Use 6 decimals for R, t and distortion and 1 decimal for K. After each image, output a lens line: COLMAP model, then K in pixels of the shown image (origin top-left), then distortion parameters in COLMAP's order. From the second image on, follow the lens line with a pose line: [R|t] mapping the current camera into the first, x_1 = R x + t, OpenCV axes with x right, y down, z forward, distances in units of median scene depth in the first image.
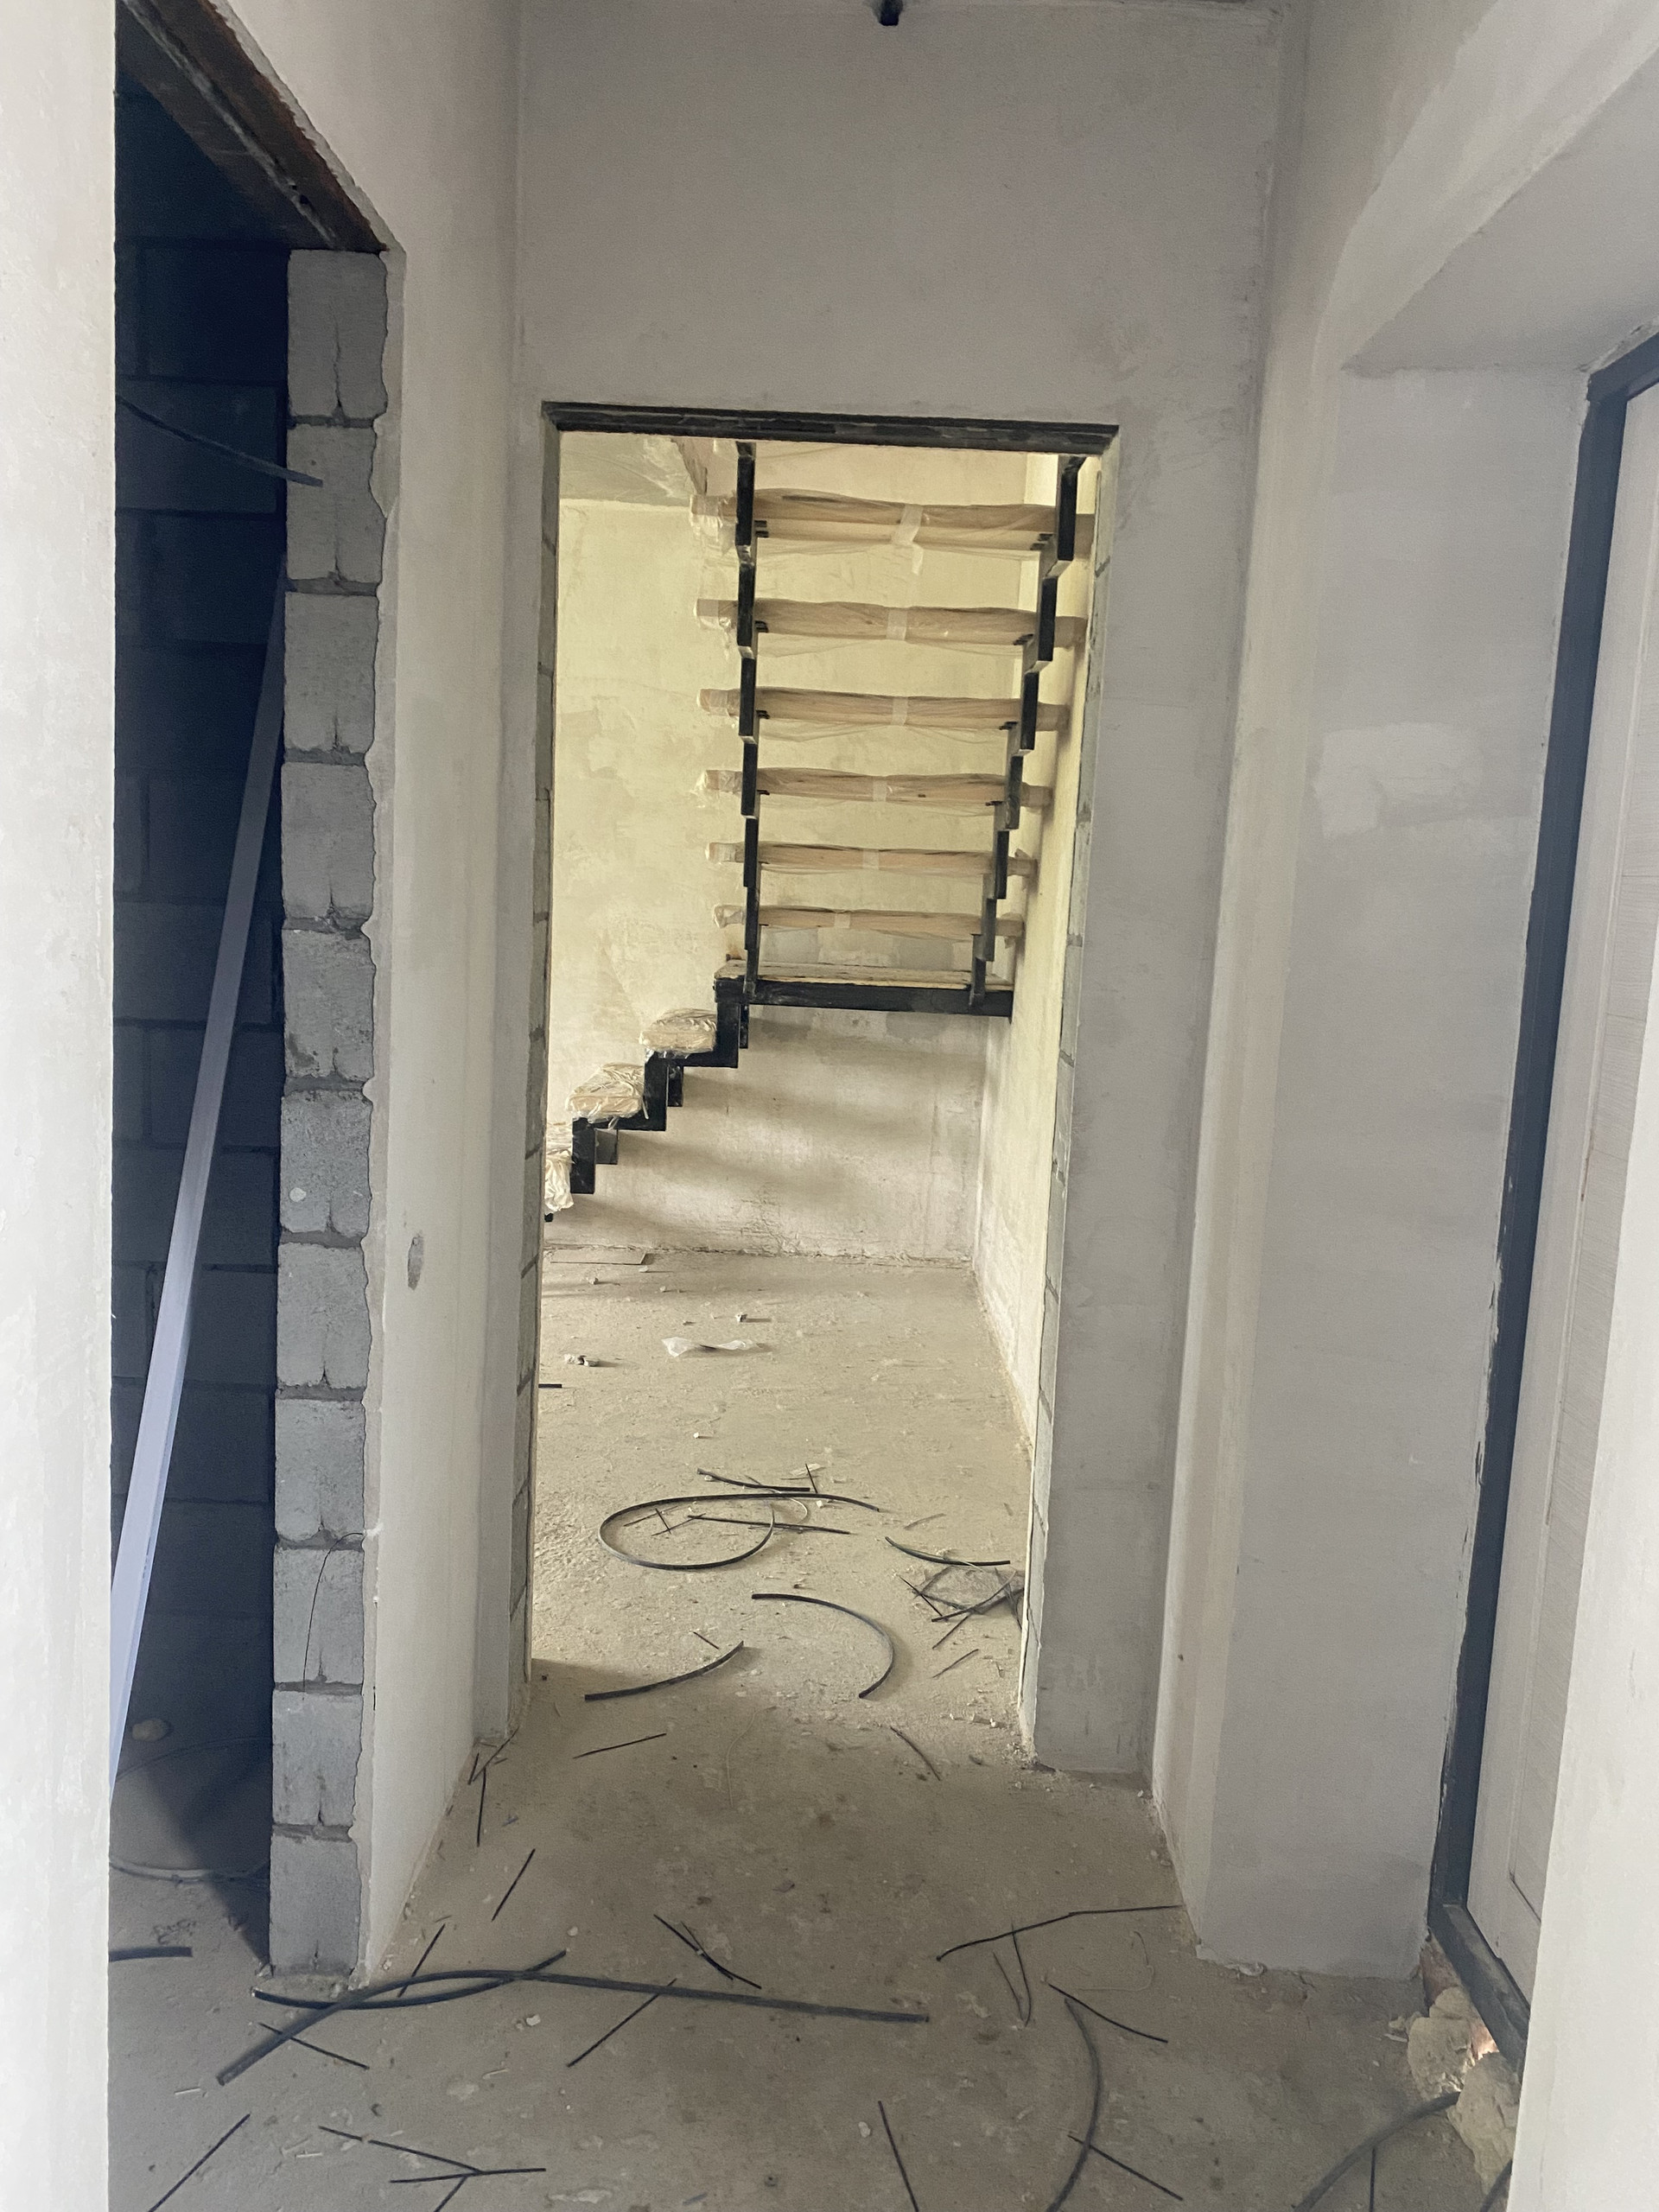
lens RADIAL K [[1685.6, 0, 829.5], [0, 1685.6, 1106.0], [0, 0, 1]] dist [0.167030, -0.000311]
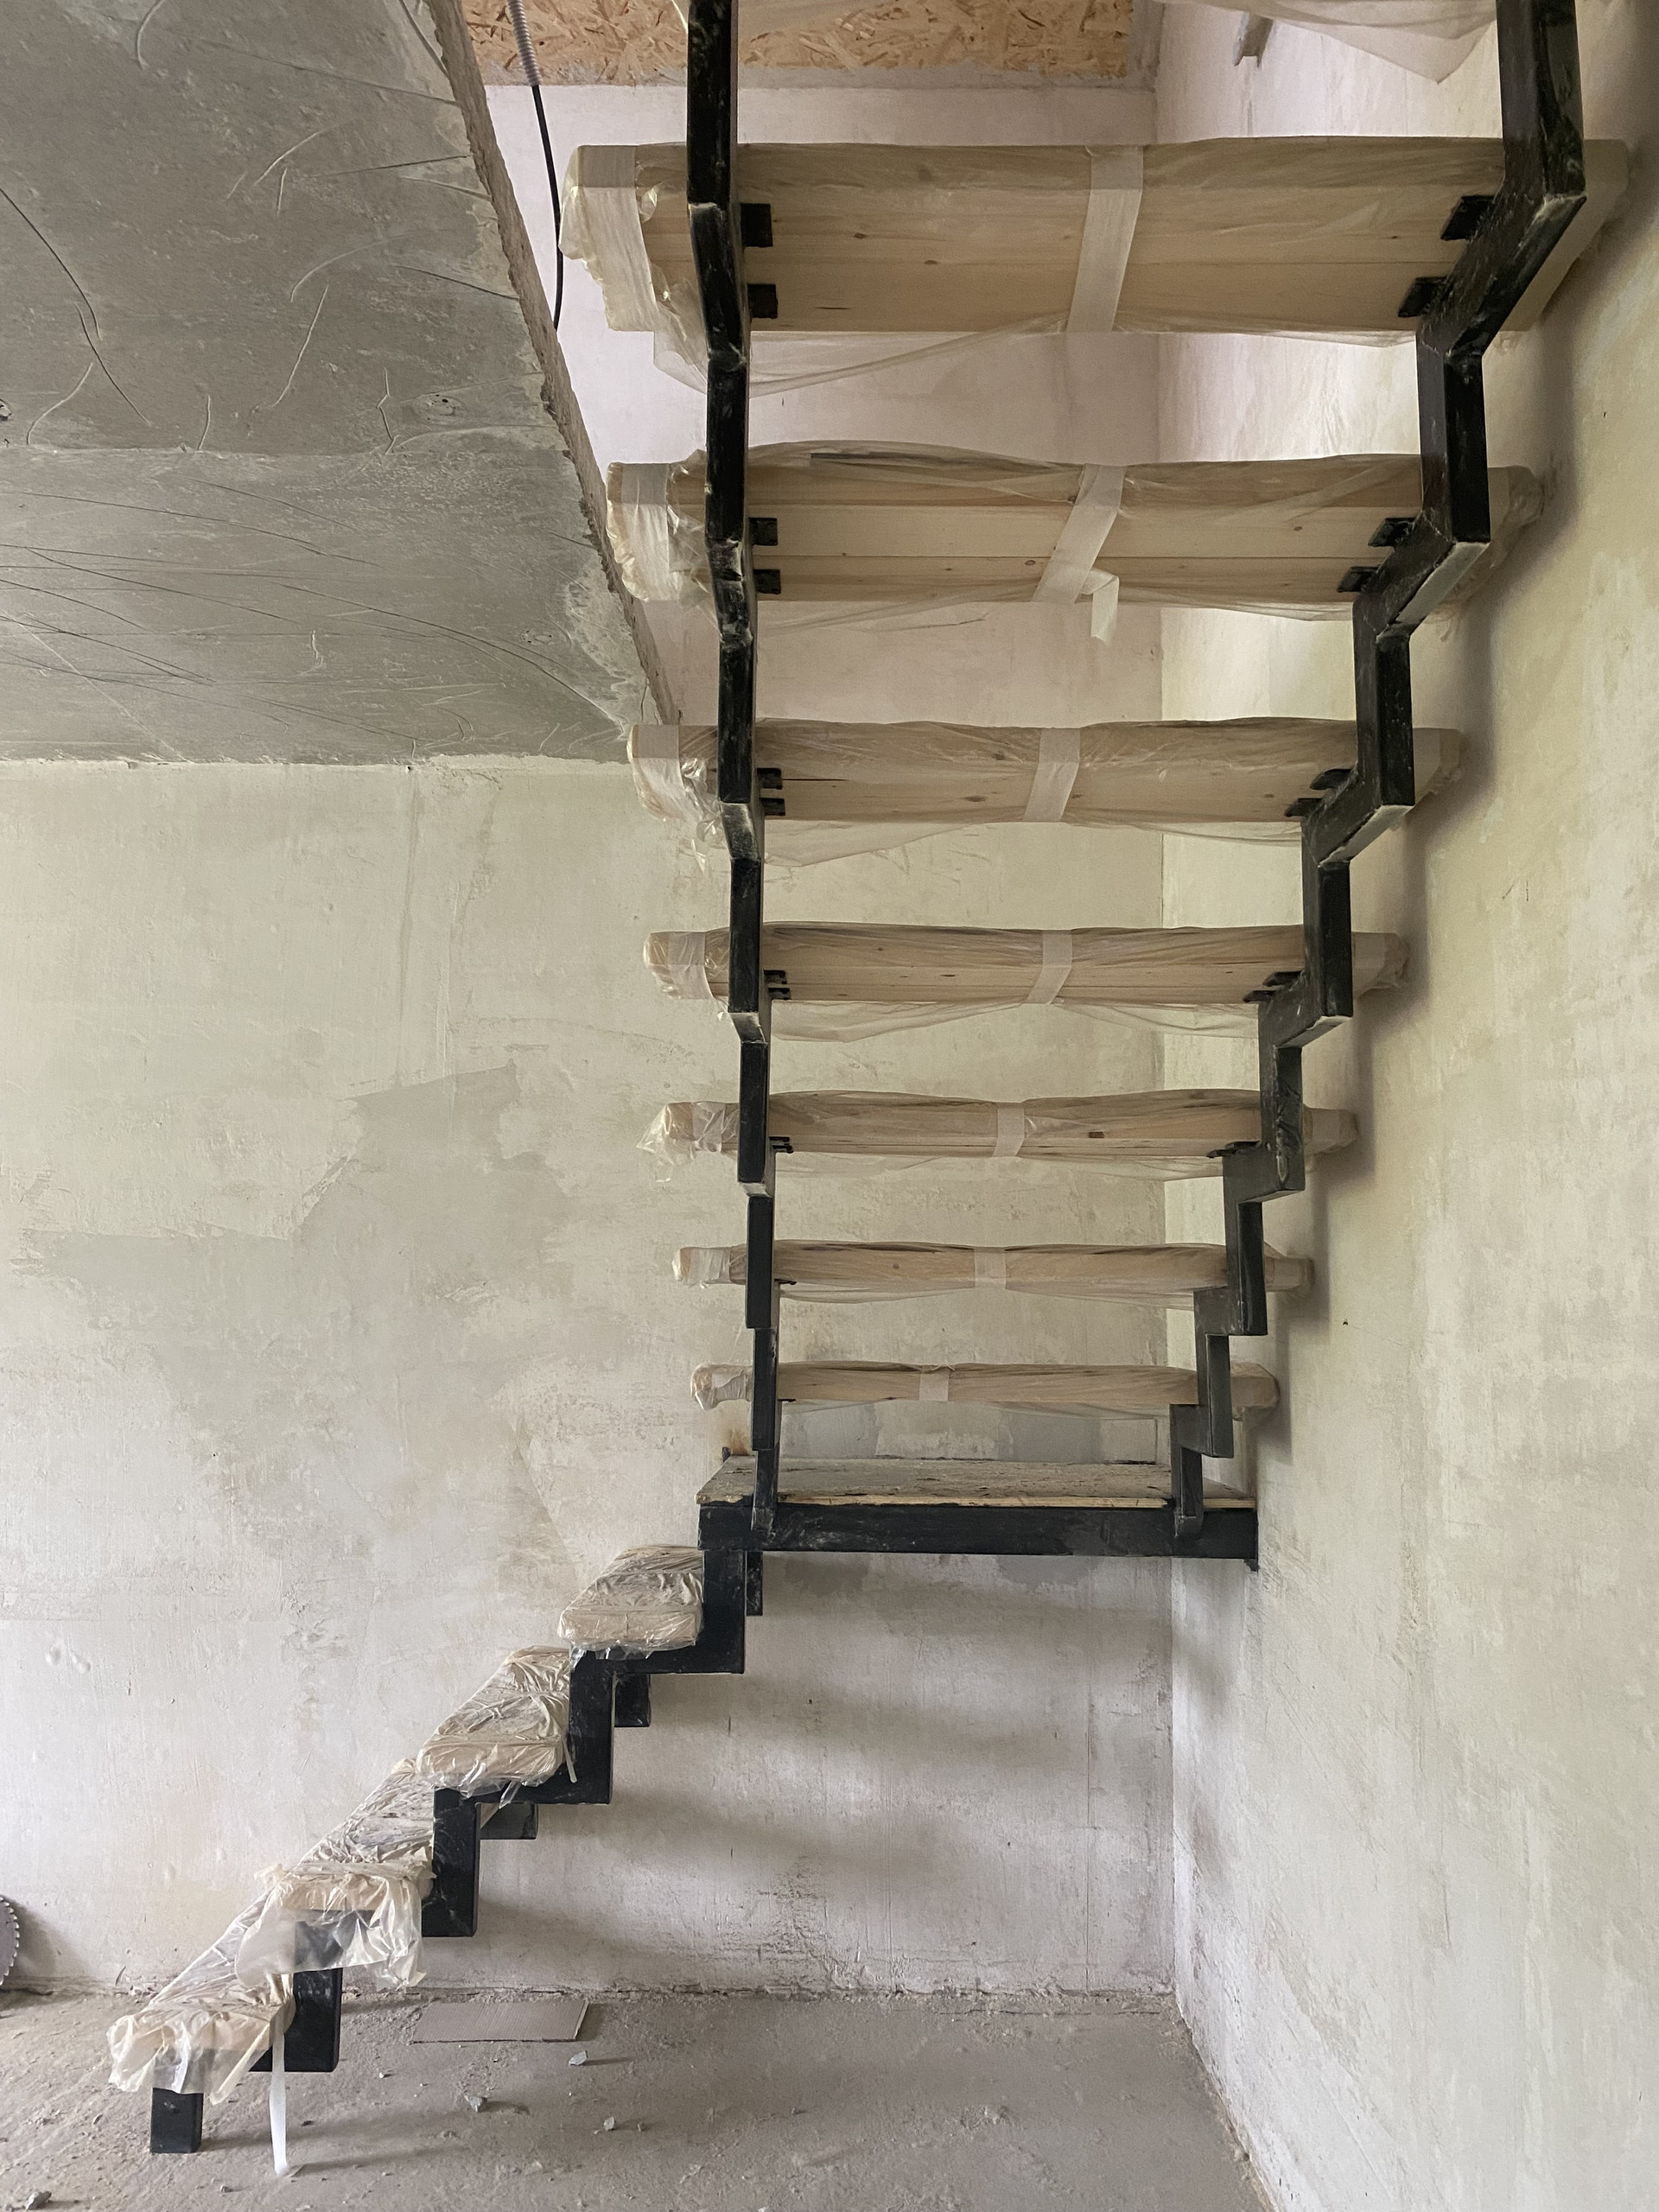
lens RADIAL K [[1636.9, 0, 829.5], [0, 1636.9, 1106.0], [0, 0, 1]] dist [0.063815, -0.002957]
pose [[0.999291, -0.037642, -0.000906, -0.020085], [0.036010, 0.962451, -0.269056, -0.052765], [0.011000, 0.268833, 0.963124, 0.443712]]
